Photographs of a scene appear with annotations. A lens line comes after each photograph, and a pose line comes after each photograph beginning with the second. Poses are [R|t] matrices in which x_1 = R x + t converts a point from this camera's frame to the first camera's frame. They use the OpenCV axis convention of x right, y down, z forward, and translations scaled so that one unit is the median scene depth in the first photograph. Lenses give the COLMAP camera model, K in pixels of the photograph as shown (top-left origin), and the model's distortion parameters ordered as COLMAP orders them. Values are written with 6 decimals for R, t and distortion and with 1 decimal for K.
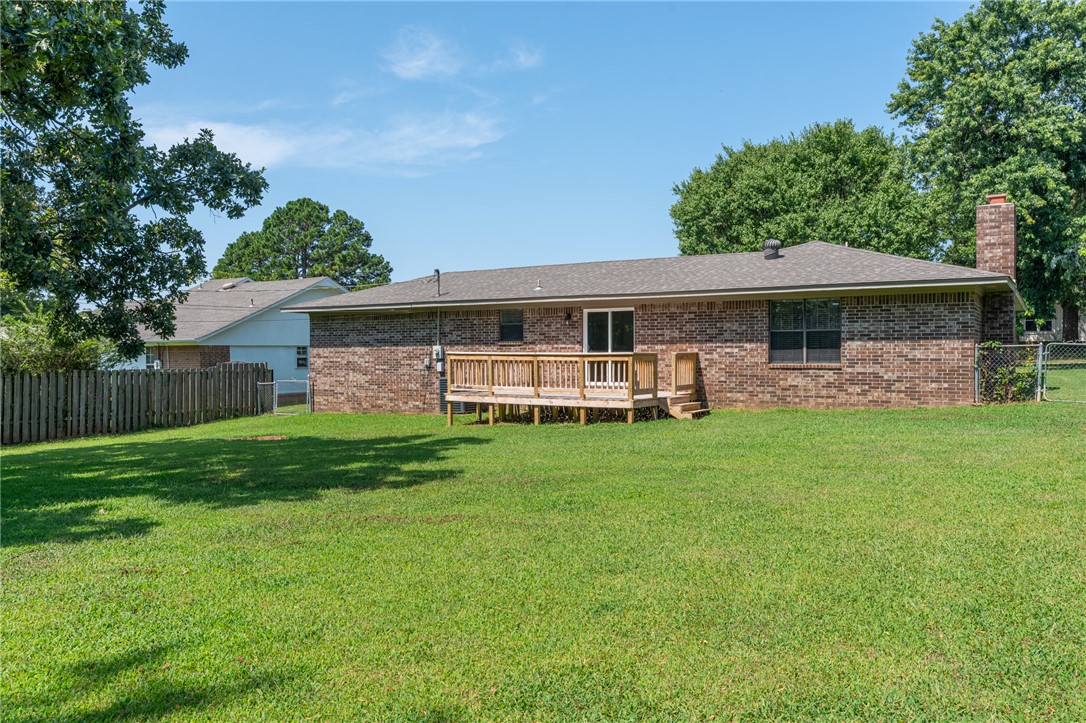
lens RADIAL K [[905.3, 0, 544.0], [0, 905.3, 355.5], [0, 0, 1]] dist [0.001358, 0.002852]
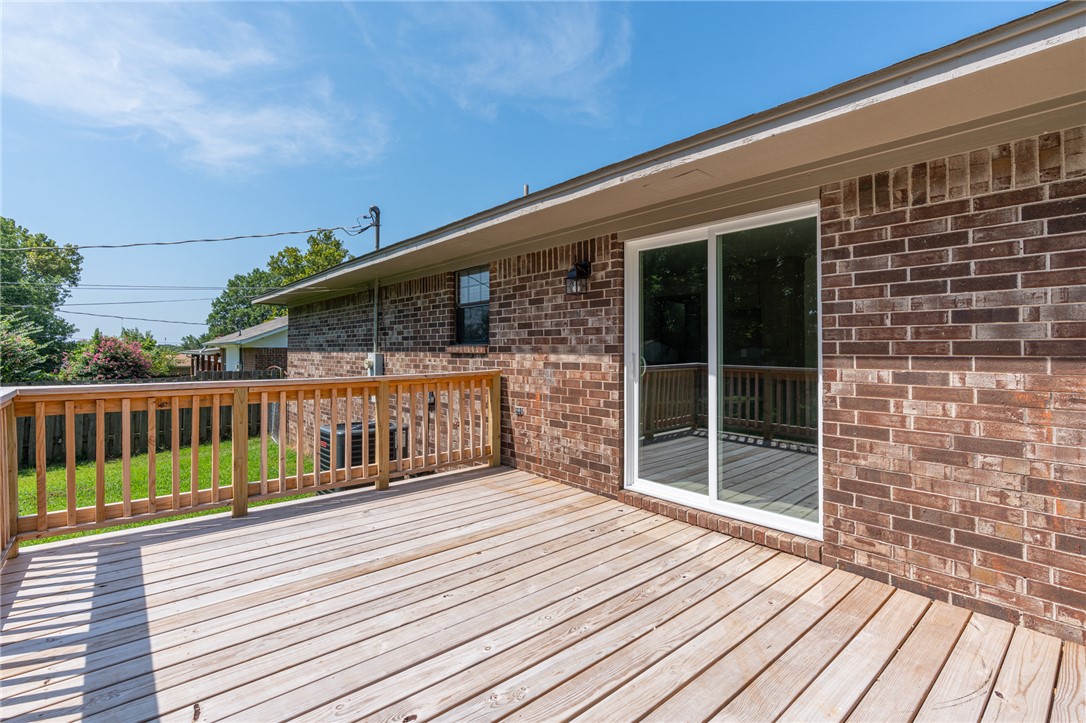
lens RADIAL K [[496.4, 0, 536.4], [0, 496.4, 353.7], [0, 0, 1]] dist [-0.004102, 0.001779]
pose [[0.949314, 0.008846, -0.314205, 0.074264], [-0.007232, 0.999954, 0.006304, -0.015064], [0.314247, -0.003712, 0.949334, 0.900450]]
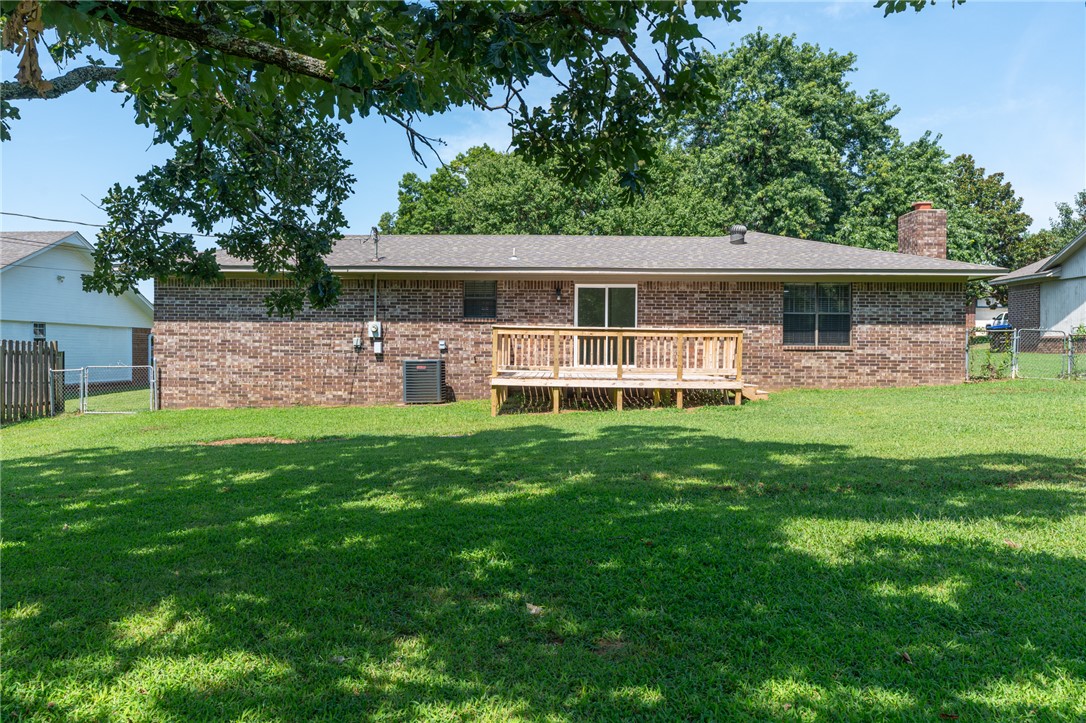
lens RADIAL K [[855.1, 0, 534.3], [0, 855.1, 366.4], [0, 0, 1]] dist [0.008617, 0.004476]
pose [[0.849106, 0.004329, 0.528204, -0.477635], [-0.008199, 0.999954, 0.004985, 0.028987], [-0.528159, -0.008563, 0.849103, 0.324821]]
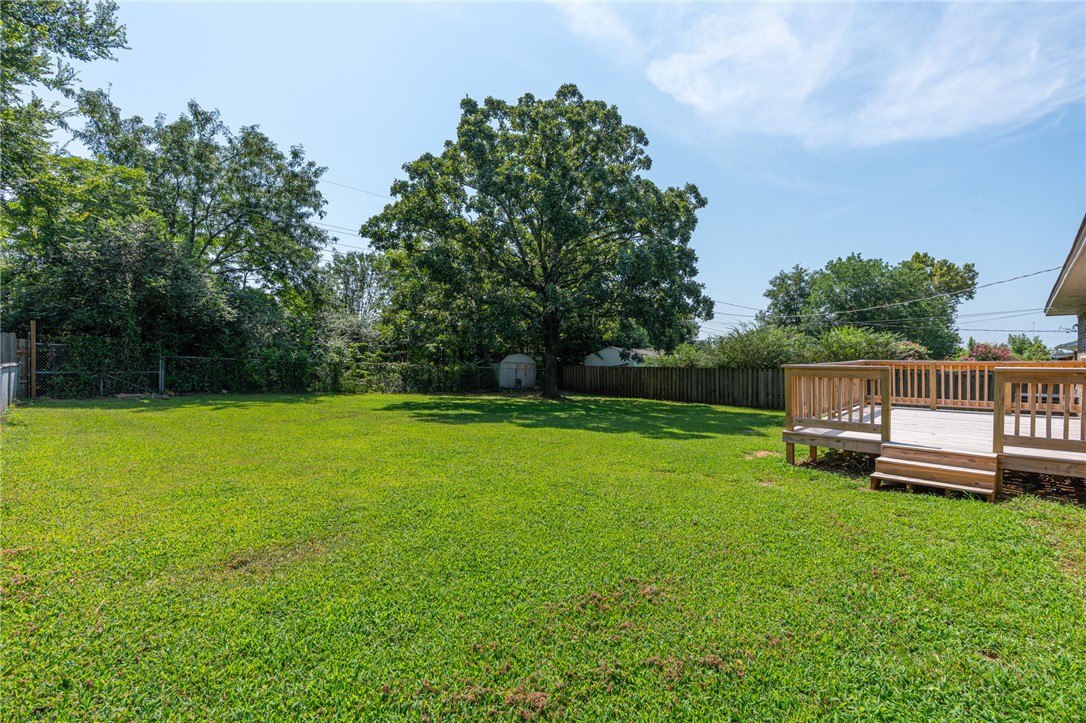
lens RADIAL K [[496.4, 0, 536.8], [0, 496.4, 366.7], [0, 0, 1]] dist [-0.004102, 0.001779]
pose [[-0.239829, 0.022355, -0.970558, 0.407521], [0.001705, 0.999743, 0.022606, -0.007968], [0.970814, 0.003767, -0.239805, 0.820046]]
